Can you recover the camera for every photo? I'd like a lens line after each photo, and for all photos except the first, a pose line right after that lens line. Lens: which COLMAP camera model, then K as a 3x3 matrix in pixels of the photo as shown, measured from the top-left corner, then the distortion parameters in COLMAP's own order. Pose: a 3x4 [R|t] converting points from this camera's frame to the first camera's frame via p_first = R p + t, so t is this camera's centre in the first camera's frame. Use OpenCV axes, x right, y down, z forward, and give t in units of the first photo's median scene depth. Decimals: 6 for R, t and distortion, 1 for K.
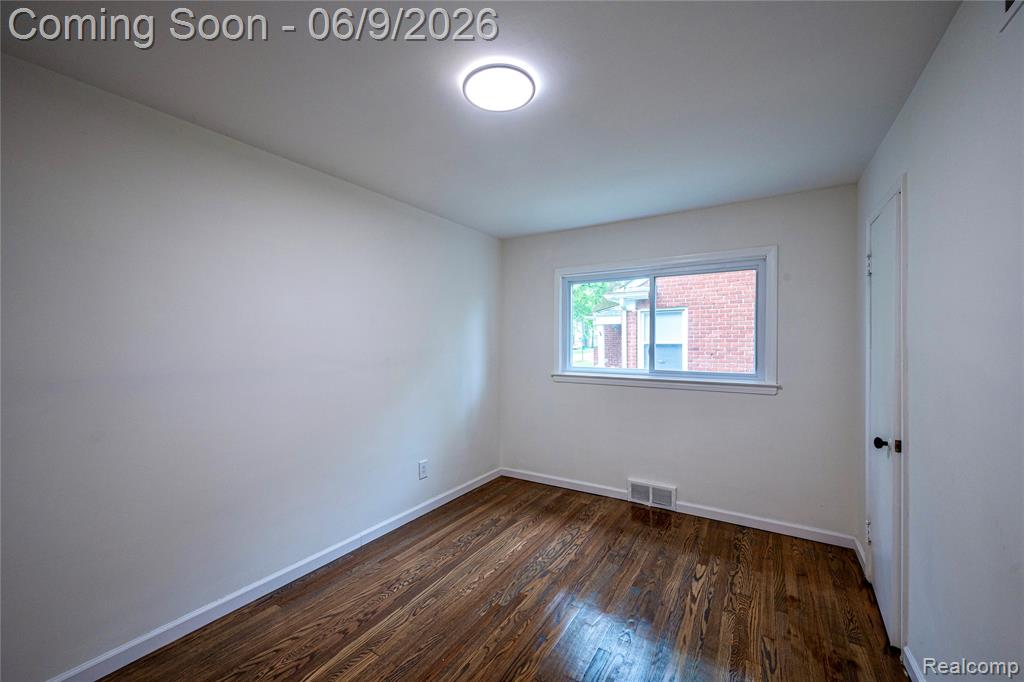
lens RADIAL K [[400.7, 0, 512.0], [0, 400.7, 341.0], [0, 0, 1]] dist [-0.000558, 0.000051]
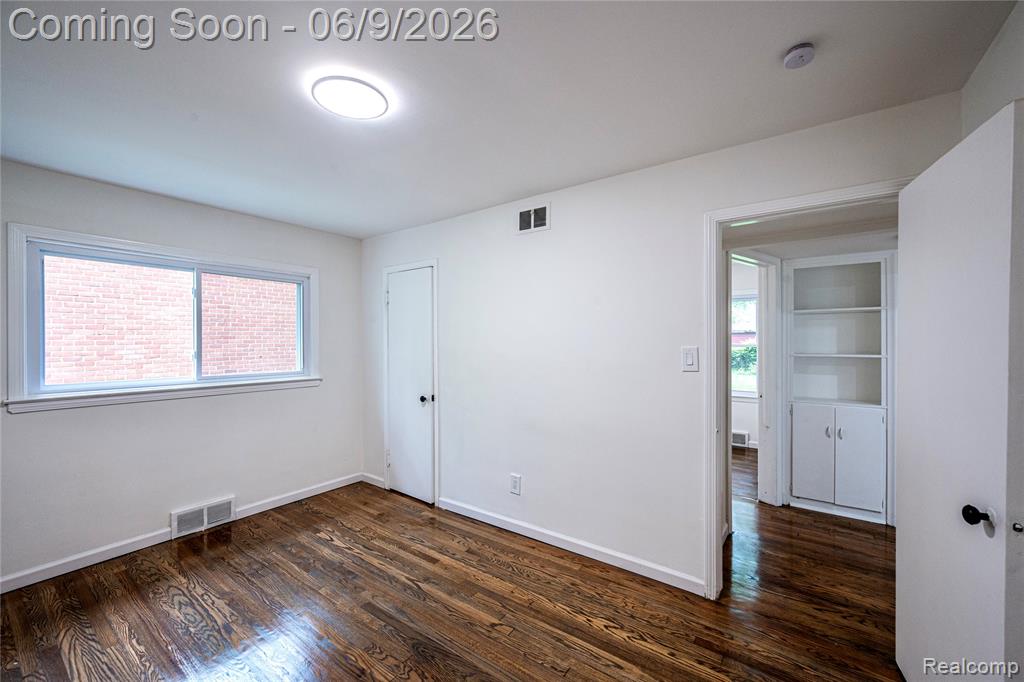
lens RADIAL K [[400.7, 0, 512.0], [0, 400.7, 341.0], [0, 0, 1]] dist [-0.000558, 0.000051]
pose [[0.070678, 0.003127, 0.997494, -0.565654], [0.001883, 0.999993, -0.003268, -0.003138], [-0.997497, 0.002110, 0.070671, 0.292271]]
